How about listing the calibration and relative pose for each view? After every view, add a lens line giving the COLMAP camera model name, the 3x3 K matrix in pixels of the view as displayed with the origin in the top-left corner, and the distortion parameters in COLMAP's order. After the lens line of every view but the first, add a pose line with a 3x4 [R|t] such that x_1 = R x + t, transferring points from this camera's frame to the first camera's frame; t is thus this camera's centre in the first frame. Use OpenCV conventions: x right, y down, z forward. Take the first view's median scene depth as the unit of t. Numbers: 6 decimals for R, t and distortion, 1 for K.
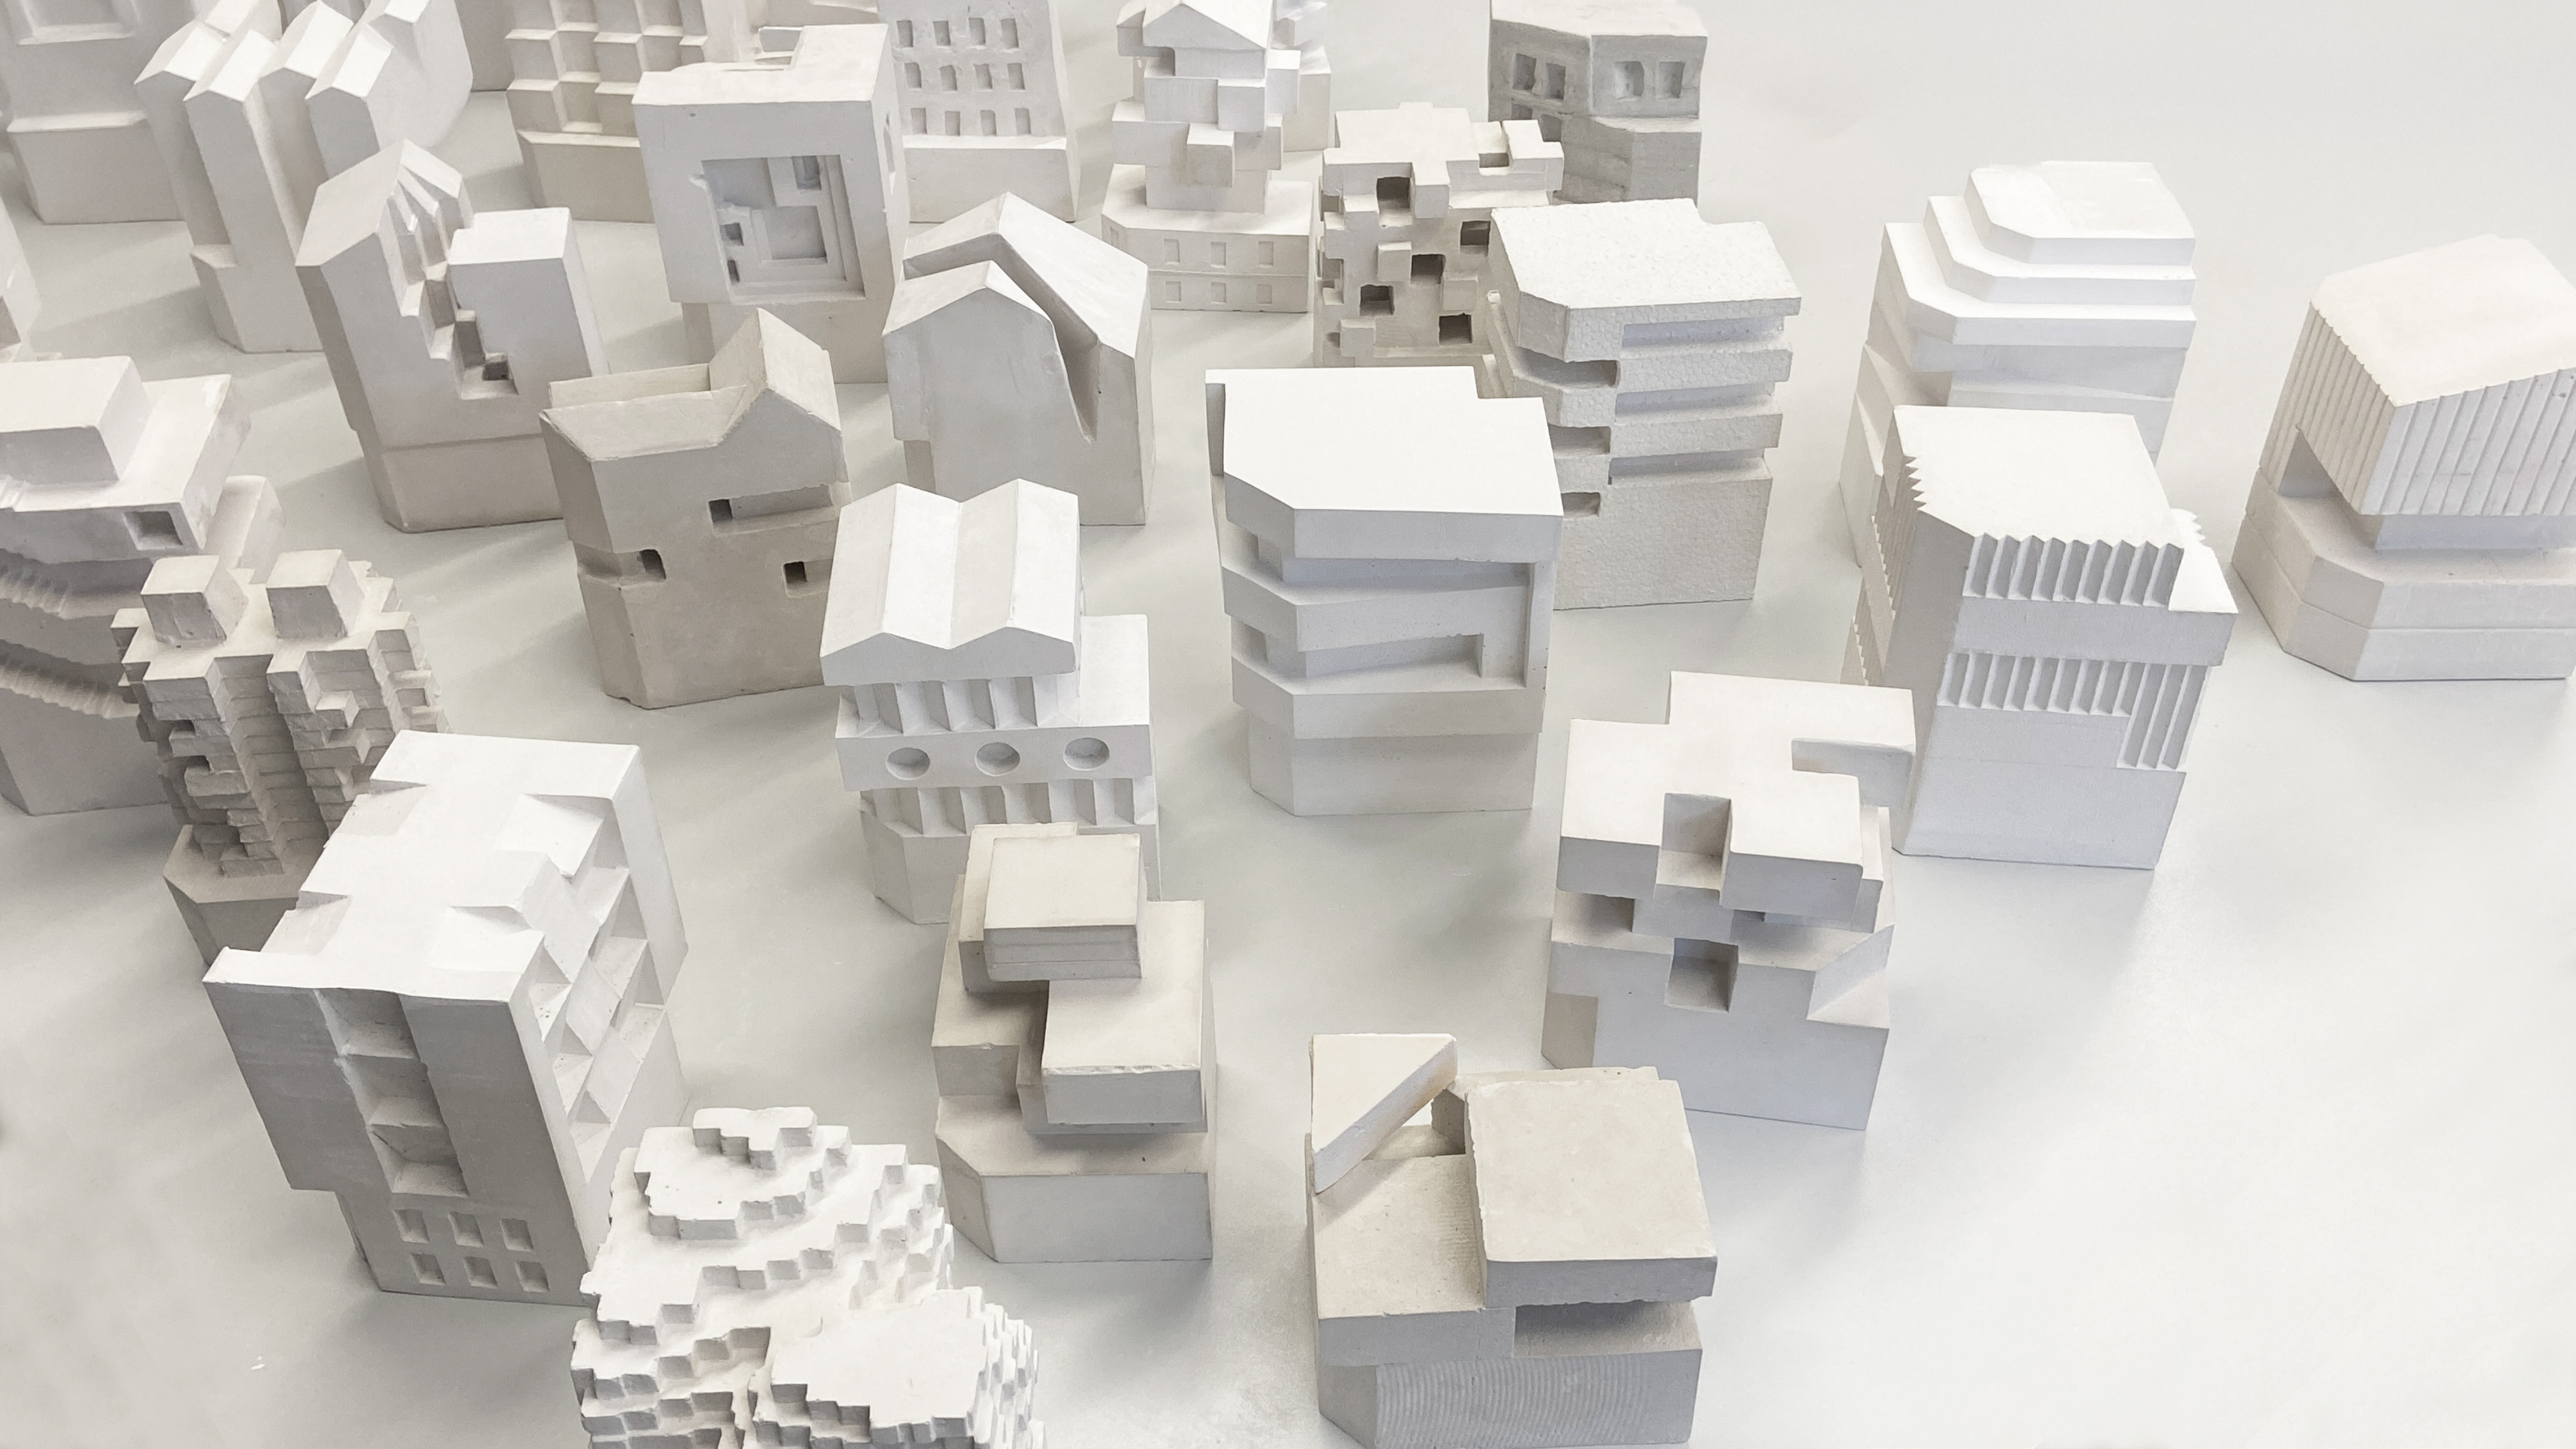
lens RADIAL K [[2298.9, 0, 1294.2], [0, 2298.9, 731.4], [0, 0, 1]] dist [0.074166, -0.004191]
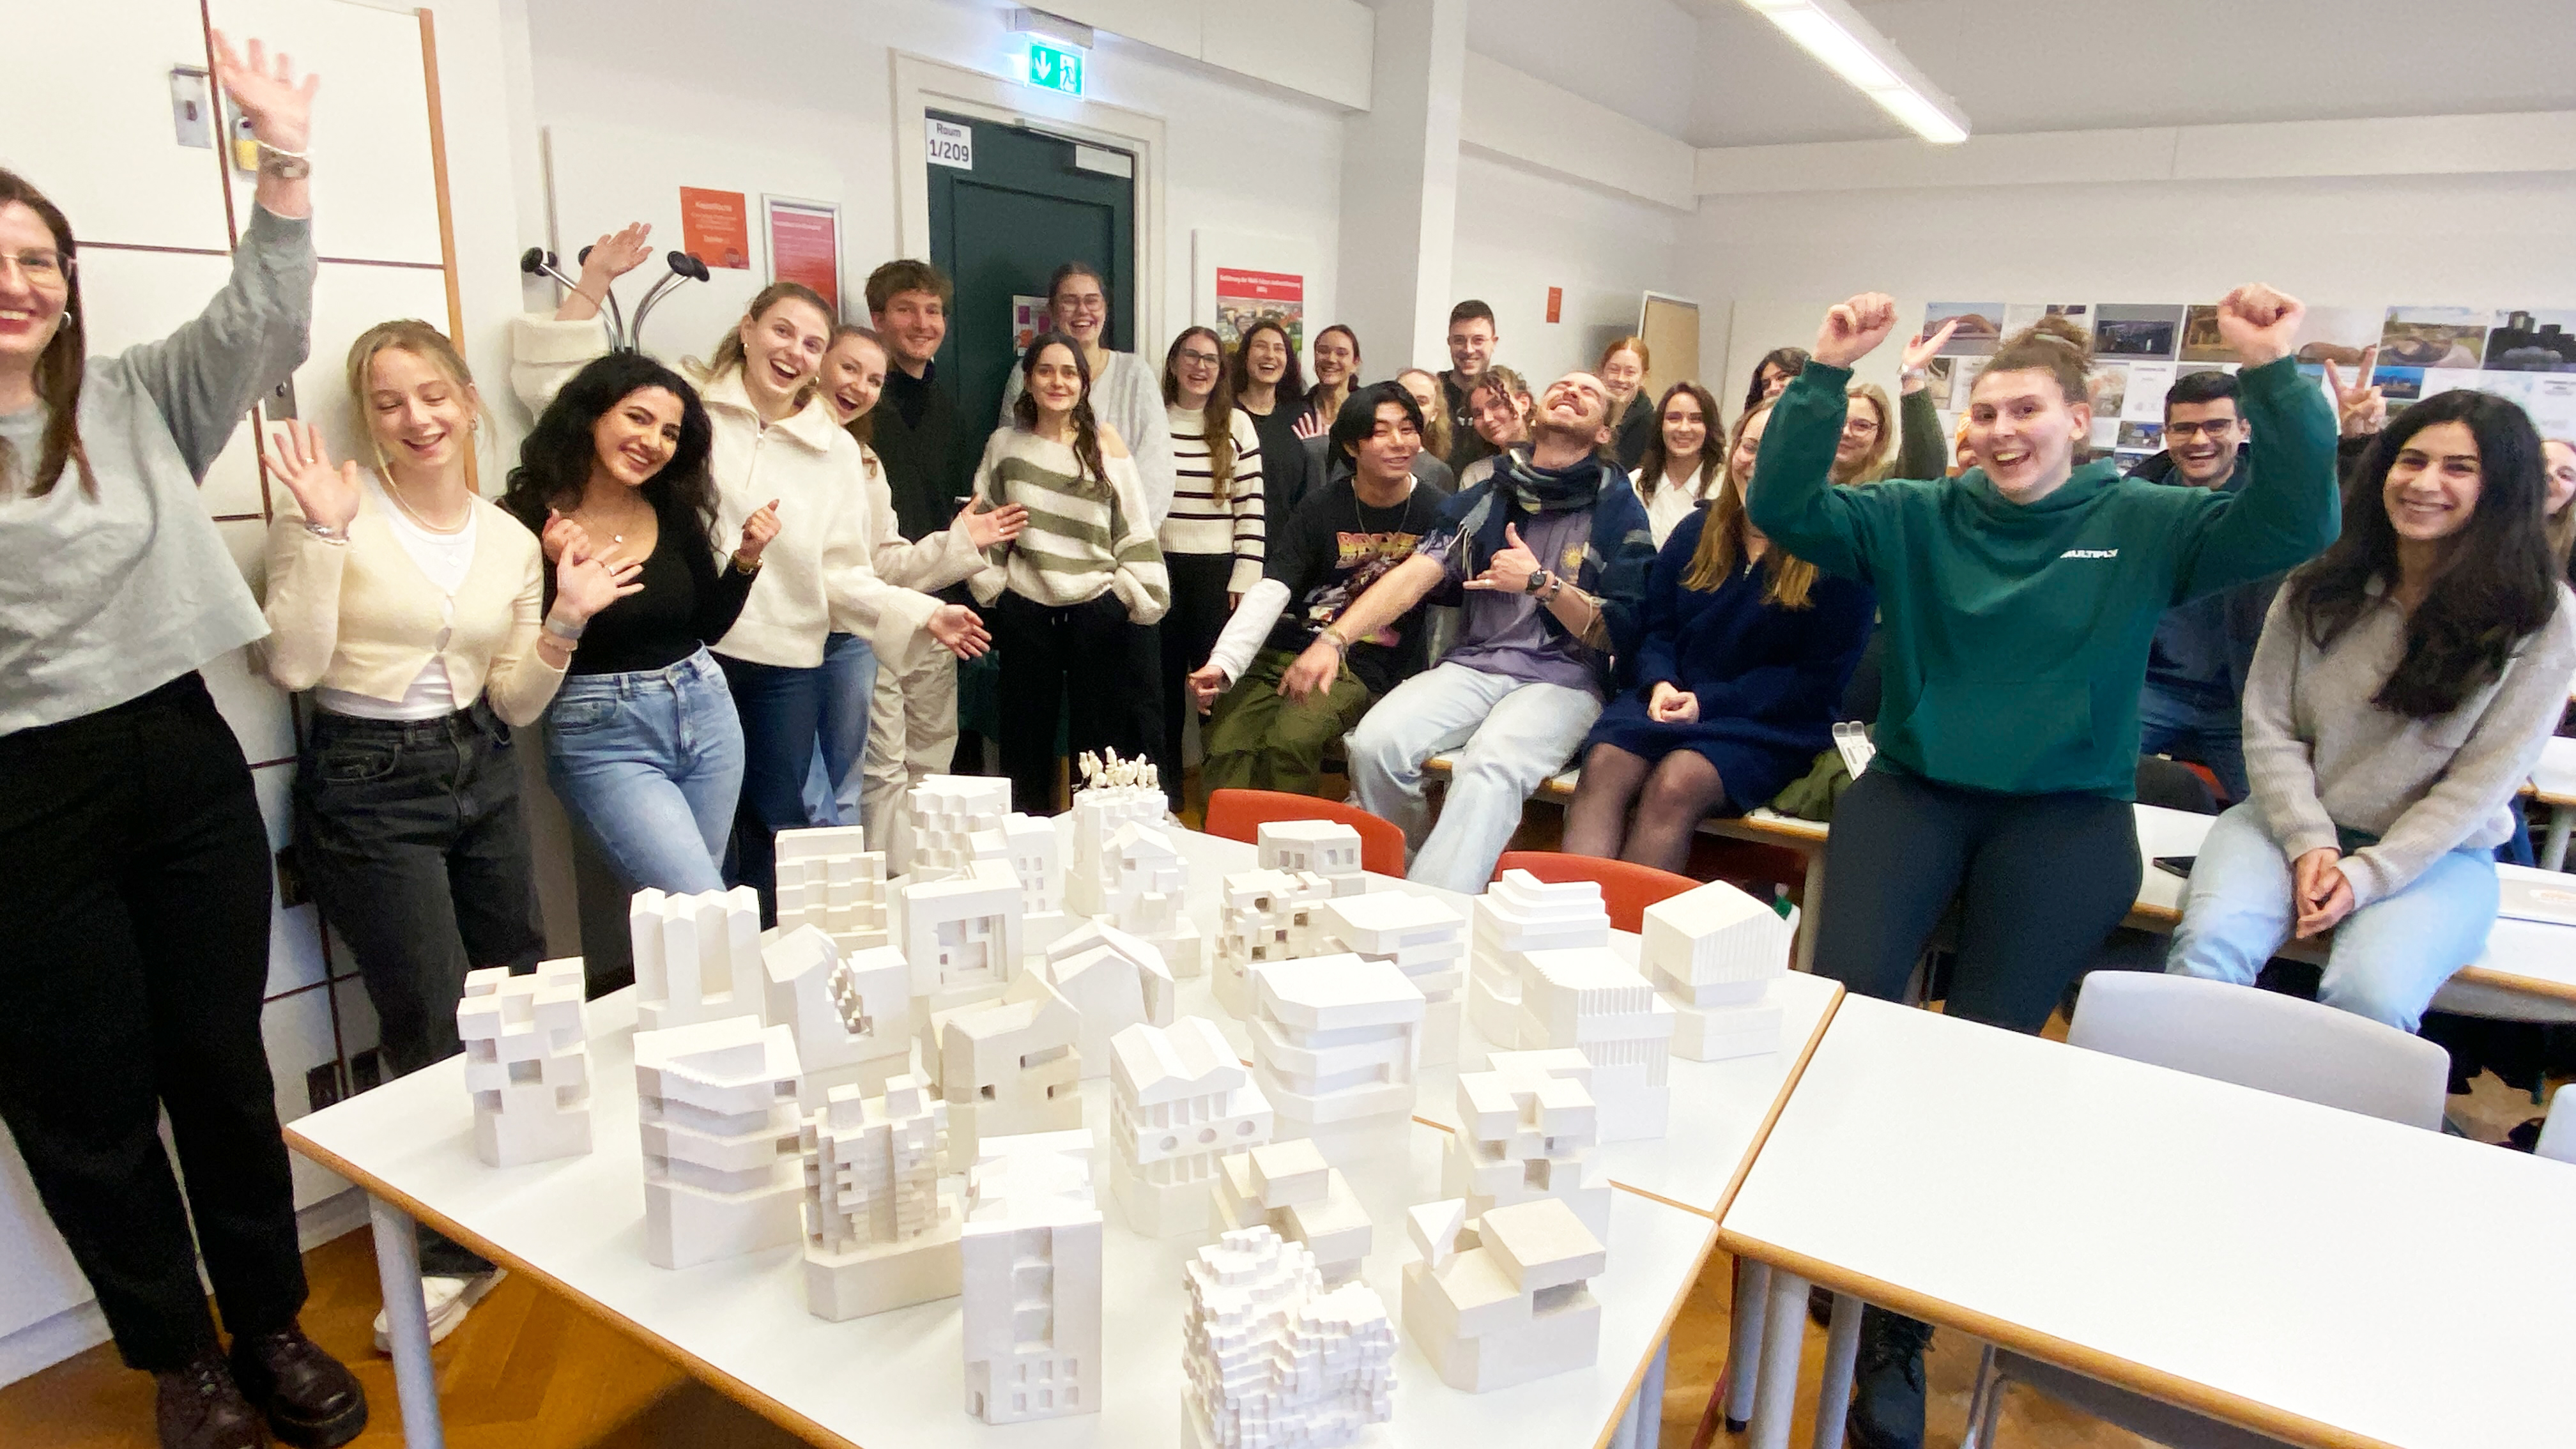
lens RADIAL K [[1465.8, 0, 1282.9], [0, 1465.8, 719.1], [0, 0, 1]] dist [0.041689, 0.000112]
pose [[0.952145, -0.050695, 0.301414, -0.407110], [0.172938, 0.902471, -0.394511, 0.191609], [-0.252018, 0.427758, 0.868050, -0.357284]]
